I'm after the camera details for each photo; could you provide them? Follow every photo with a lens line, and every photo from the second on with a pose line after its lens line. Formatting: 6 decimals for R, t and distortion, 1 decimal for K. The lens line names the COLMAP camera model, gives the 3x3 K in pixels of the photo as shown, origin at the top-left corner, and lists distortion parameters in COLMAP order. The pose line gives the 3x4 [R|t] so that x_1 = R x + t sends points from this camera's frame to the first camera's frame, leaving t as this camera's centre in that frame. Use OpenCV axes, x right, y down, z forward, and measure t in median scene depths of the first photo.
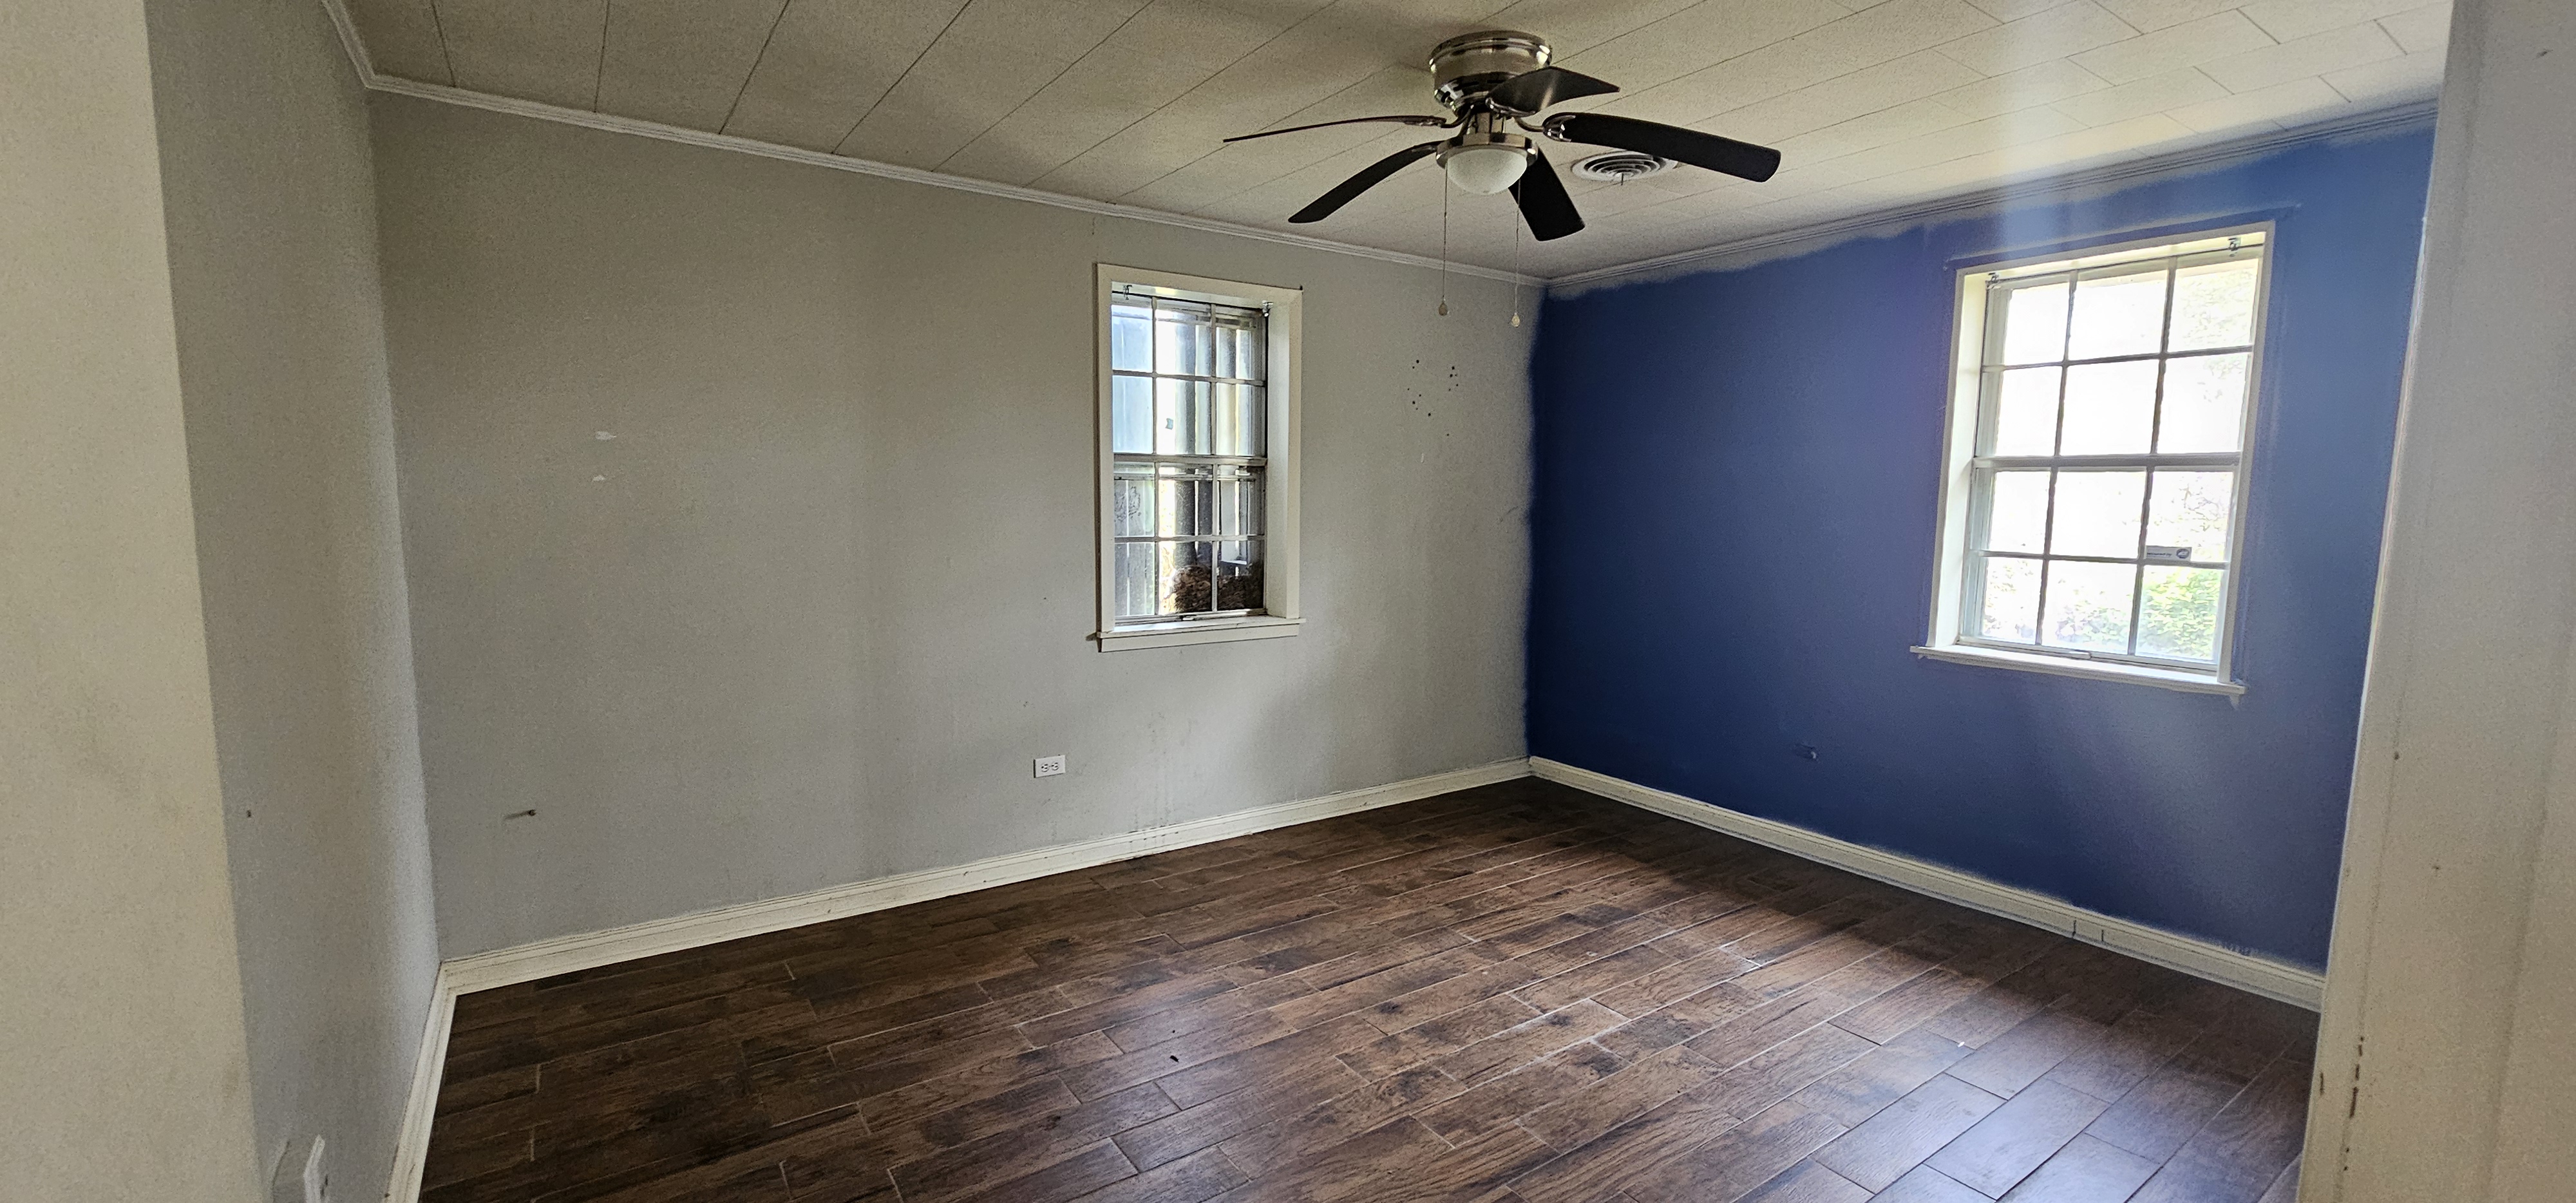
lens RADIAL K [[1049.8, 0, 1288.0], [0, 1049.8, 601.5], [0, 0, 1]] dist [-0.000345, -0.000197]
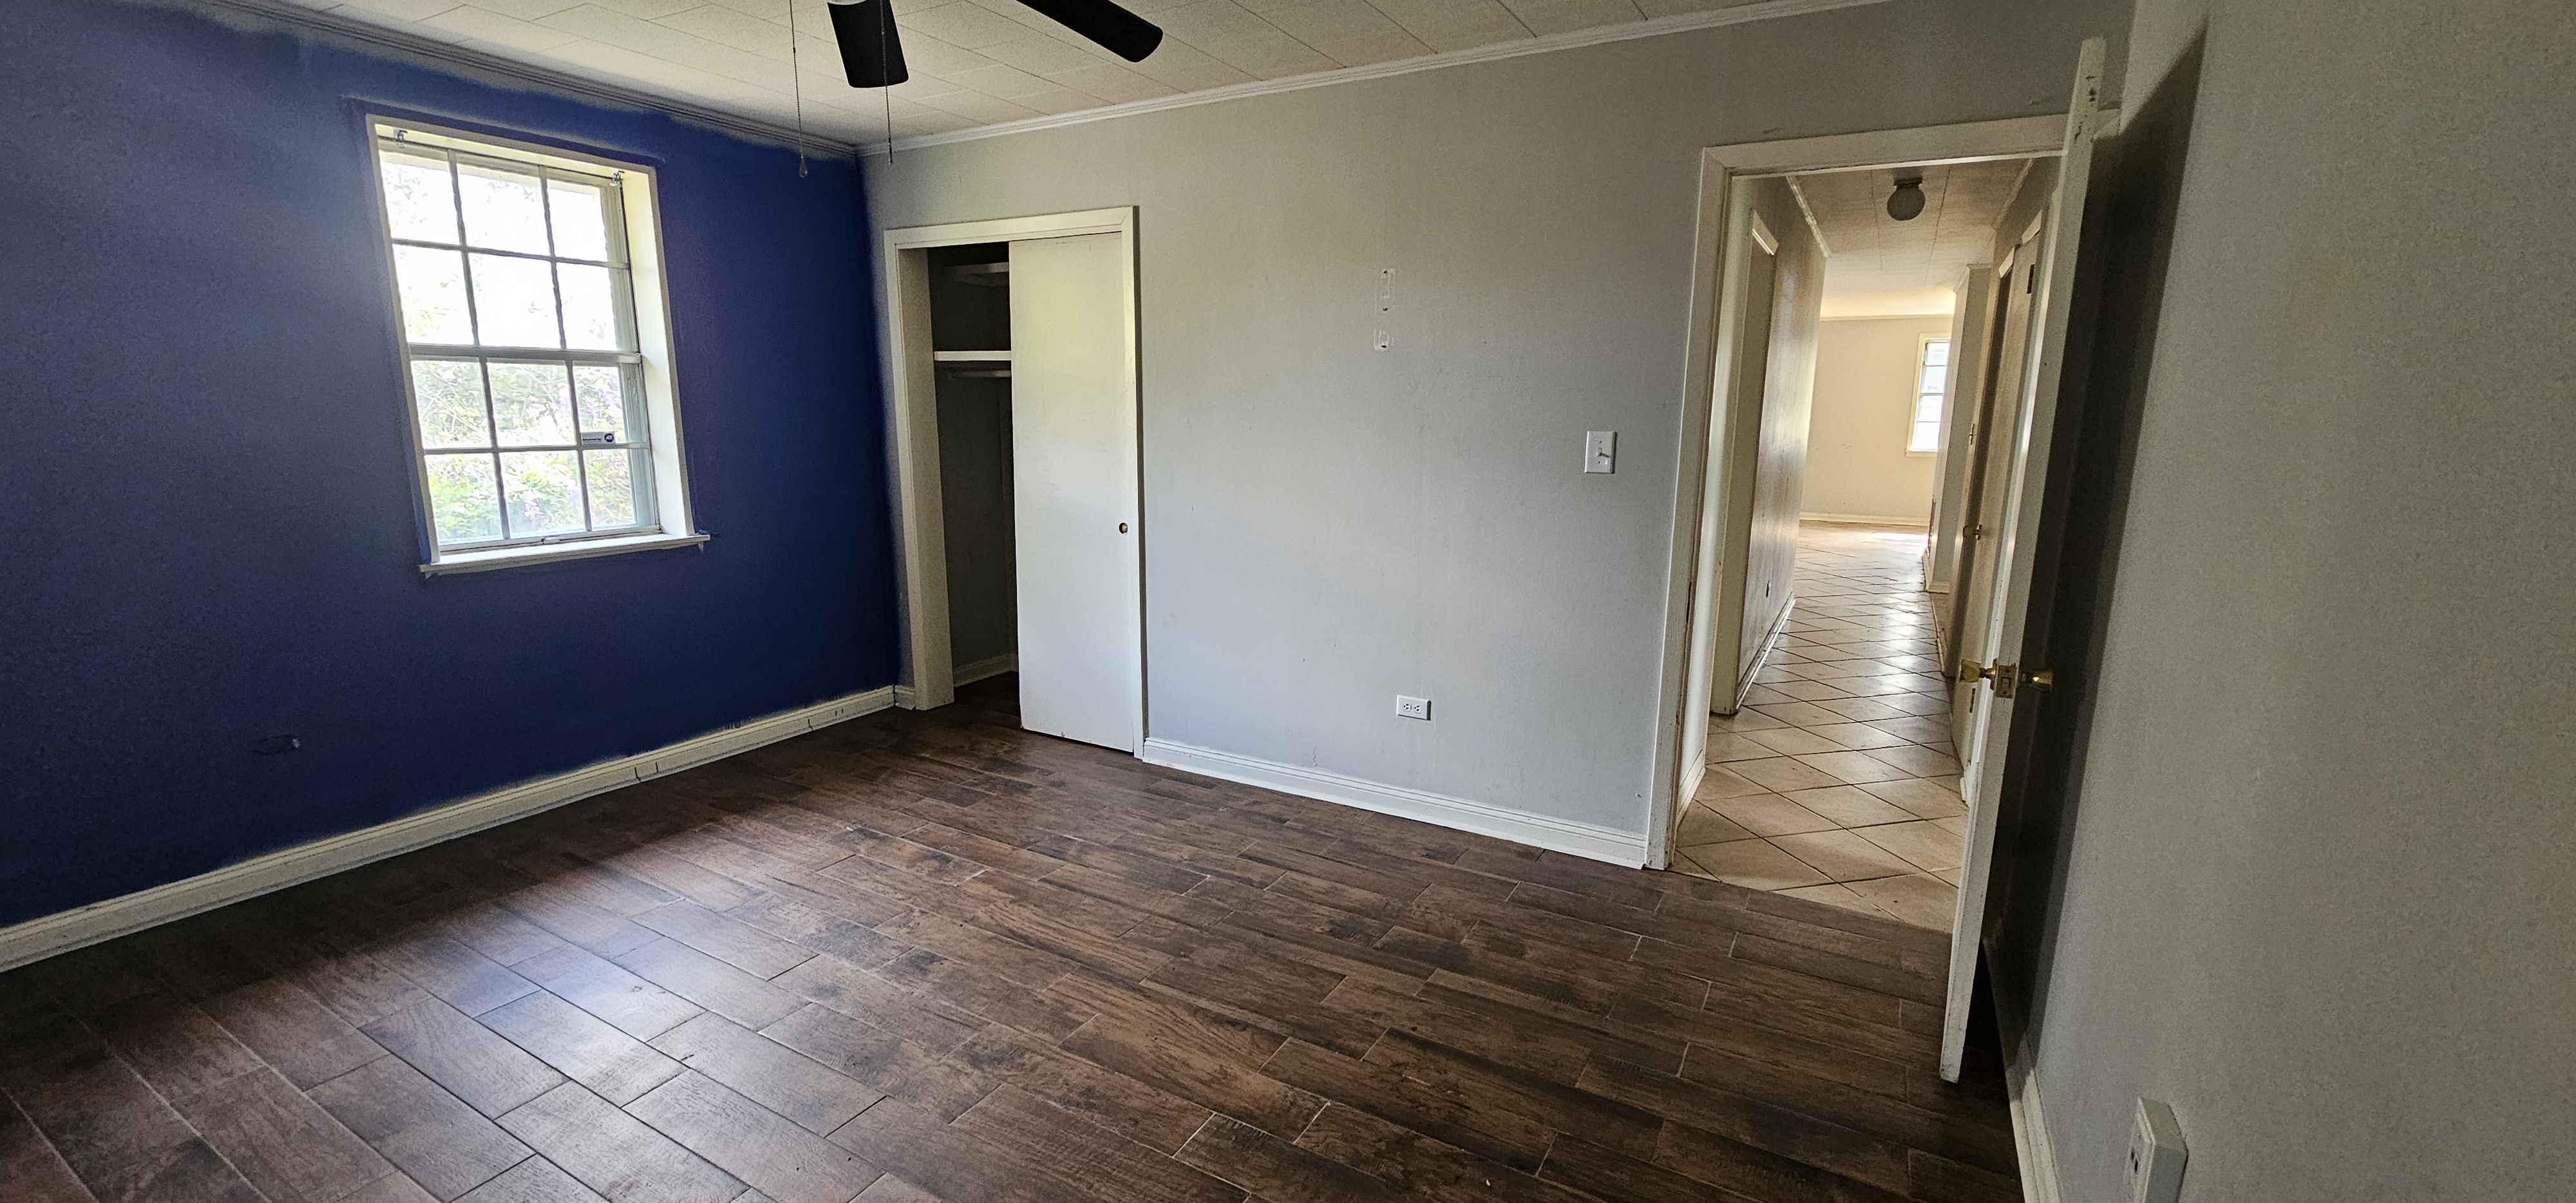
lens RADIAL K [[1041.5, 0, 1296.2], [0, 1041.5, 607.8], [0, 0, 1]] dist [-0.000422, 0.000096]
pose [[-0.436564, -0.188680, 0.879666, -0.529922], [0.082650, 0.965216, 0.248048, -0.084896], [-0.895869, 0.180993, -0.405784, 0.794089]]
